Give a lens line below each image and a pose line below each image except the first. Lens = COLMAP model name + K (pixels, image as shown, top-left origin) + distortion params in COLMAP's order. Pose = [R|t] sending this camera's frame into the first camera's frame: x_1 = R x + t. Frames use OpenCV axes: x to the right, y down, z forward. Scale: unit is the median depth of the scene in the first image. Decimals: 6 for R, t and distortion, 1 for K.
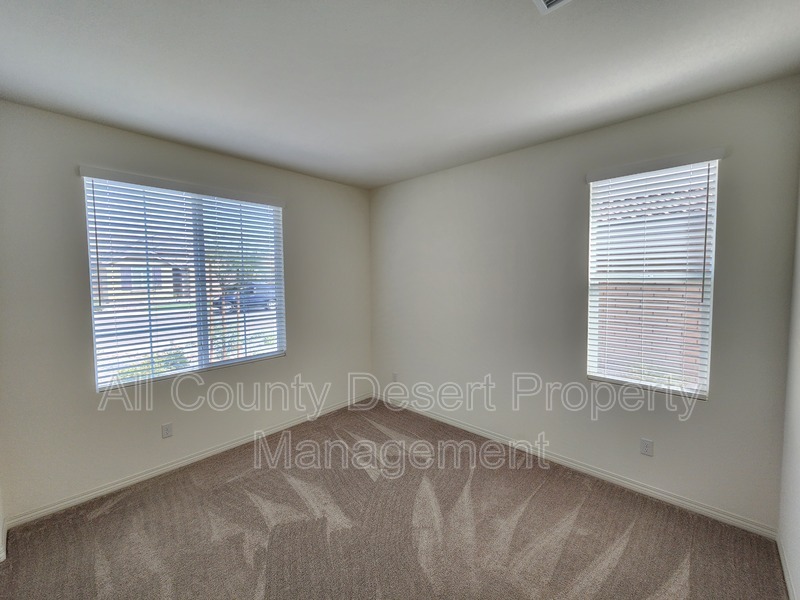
lens RADIAL K [[330.1, 0, 399.4], [0, 330.1, 295.6], [0, 0, 1]] dist [-0.002251, -0.000193]
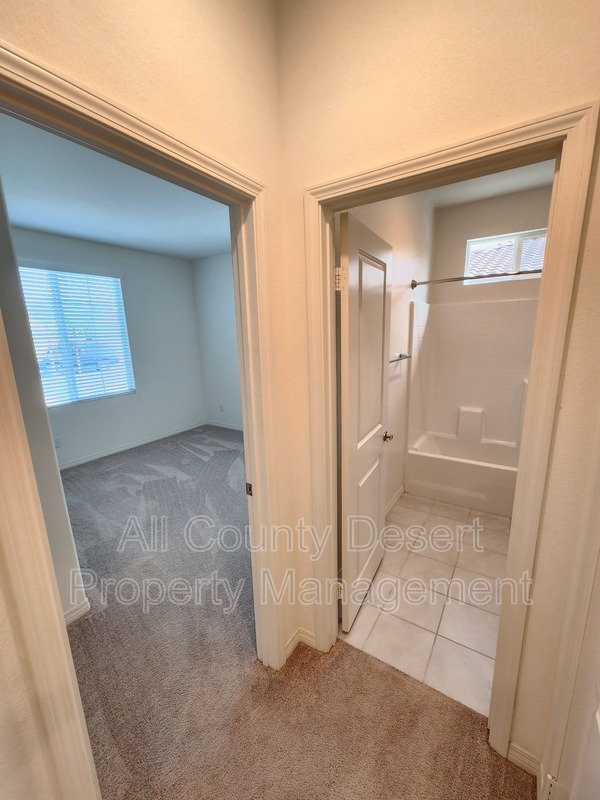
lens RADIAL K [[330.1, 0, 300.9], [0, 330.1, 404.1], [0, 0, 1]] dist [-0.002251, -0.000193]
pose [[0.983837, -0.059718, 0.168817, 0.122634], [0.032295, 0.986467, 0.160750, 0.043460], [-0.176132, -0.152700, 0.972451, -0.594542]]
